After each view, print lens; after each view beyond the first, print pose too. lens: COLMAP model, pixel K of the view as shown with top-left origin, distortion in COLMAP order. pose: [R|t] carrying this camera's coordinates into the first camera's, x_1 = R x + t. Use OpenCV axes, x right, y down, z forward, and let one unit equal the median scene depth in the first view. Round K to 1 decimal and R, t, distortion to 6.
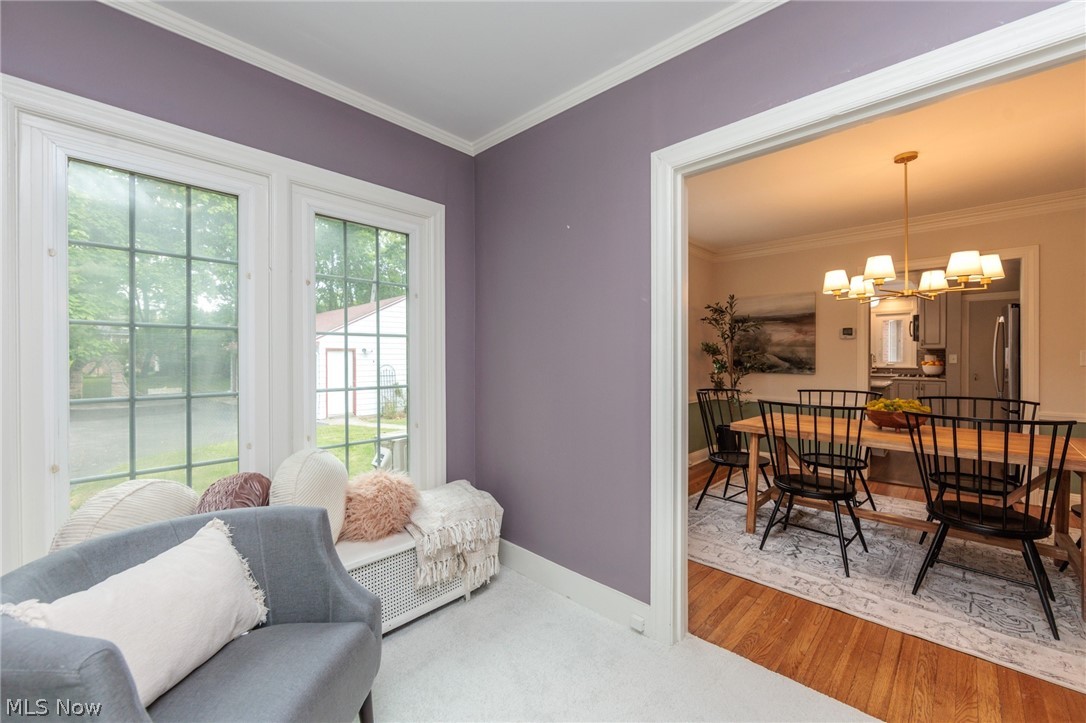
lens RADIAL K [[427.4, 0, 552.8], [0, 427.4, 361.1], [0, 0, 1]] dist [-0.001431, -0.000774]
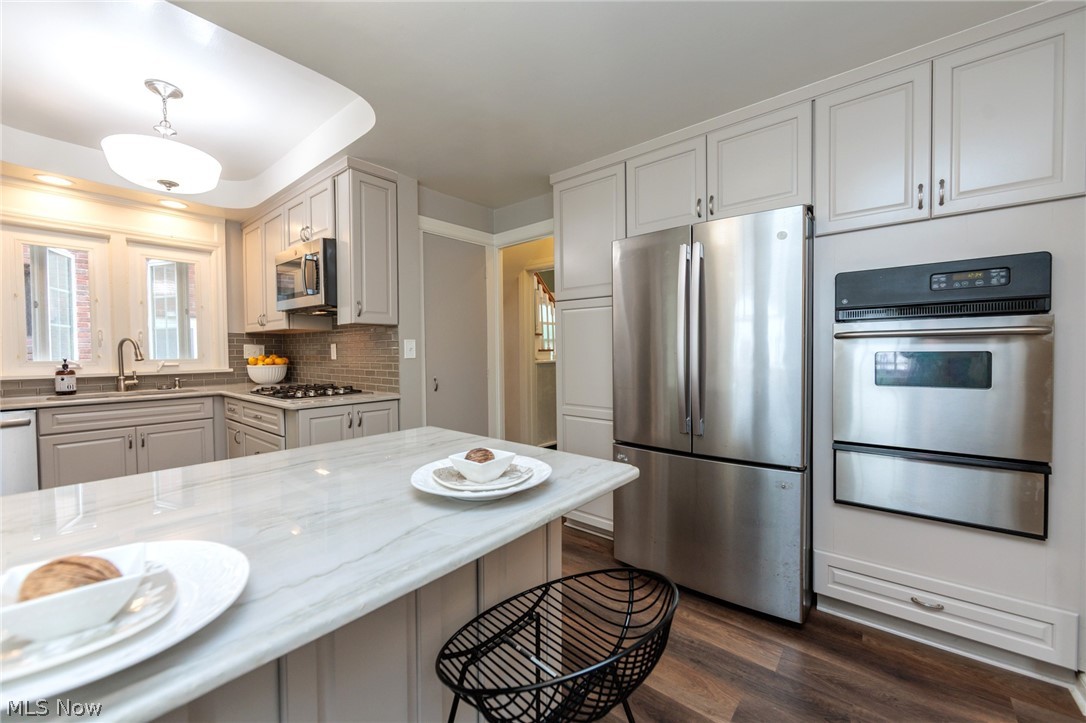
lens RADIAL K [[427.4, 0, 549.9], [0, 427.4, 359.9], [0, 0, 1]] dist [-0.001431, -0.000774]
pose [[-0.075571, -0.024905, 0.996829, 0.365411], [0.021172, 0.999423, 0.026575, -0.002068], [-0.996916, 0.023113, -0.075000, 0.696920]]
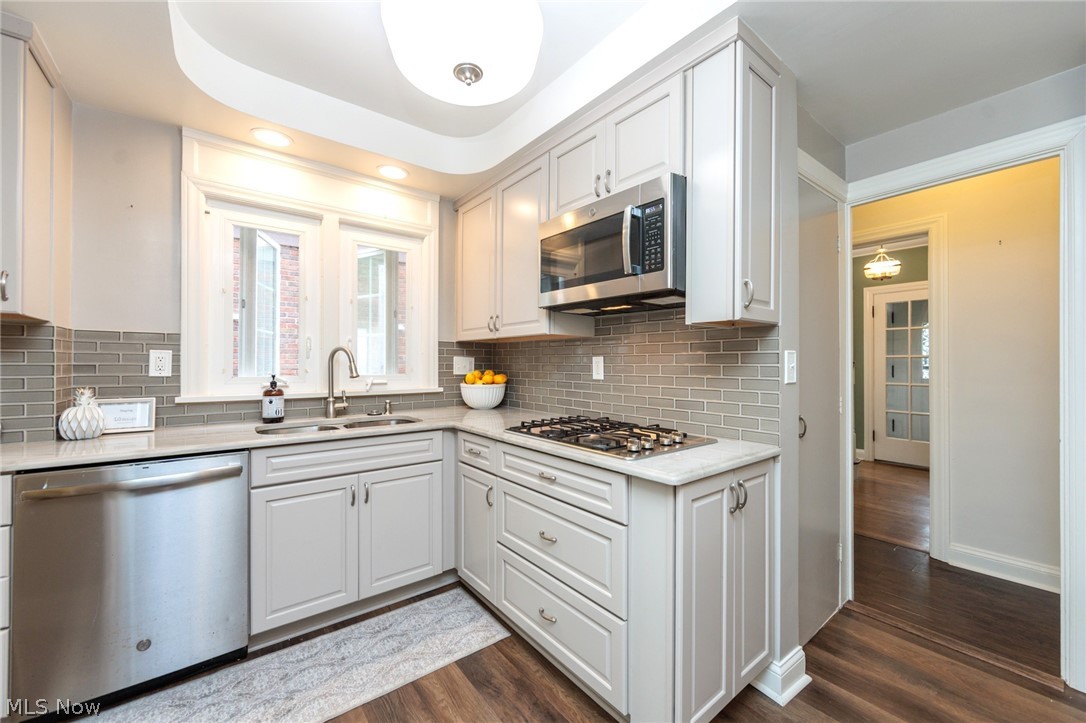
lens RADIAL K [[427.4, 0, 546.3], [0, 427.4, 359.4], [0, 0, 1]] dist [-0.001431, -0.000774]
pose [[0.134469, 0.006650, 0.990895, 0.515912], [0.011897, 0.999895, -0.008325, -0.007401], [-0.990846, 0.012908, 0.134376, 0.877661]]
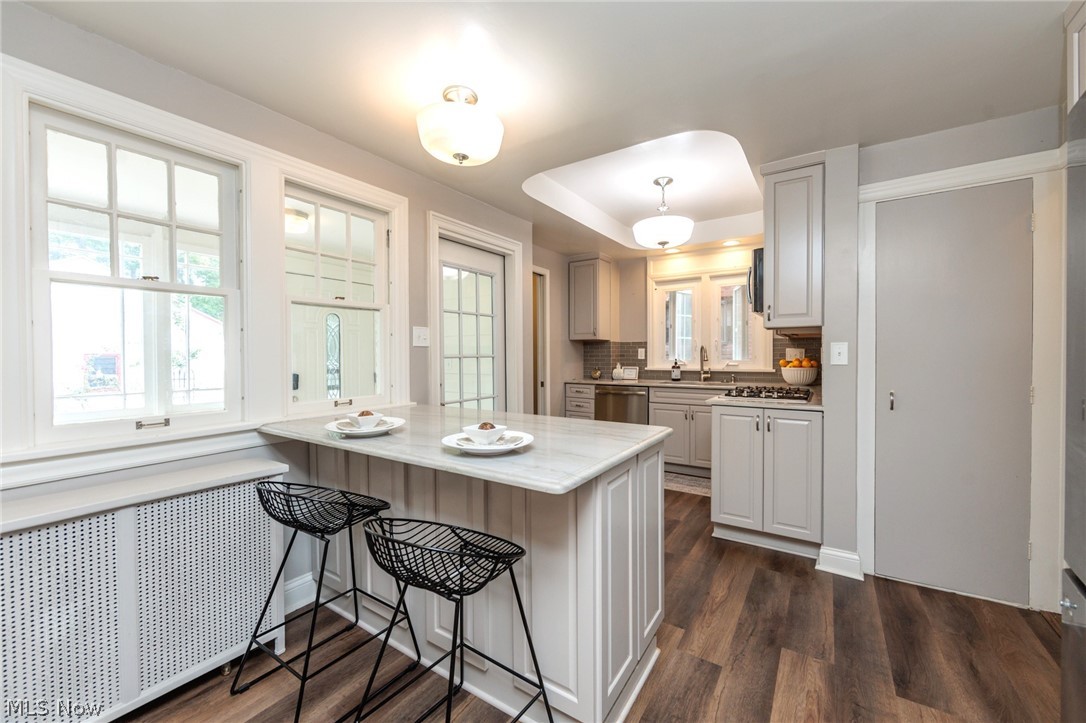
lens RADIAL K [[427.4, 0, 543.2], [0, 427.4, 361.0], [0, 0, 1]] dist [-0.001431, -0.000774]
pose [[0.984989, -0.007785, 0.172441, 0.479334], [0.007946, 0.999968, -0.000249, -0.000280], [-0.172434, 0.001615, 0.985020, 0.524264]]
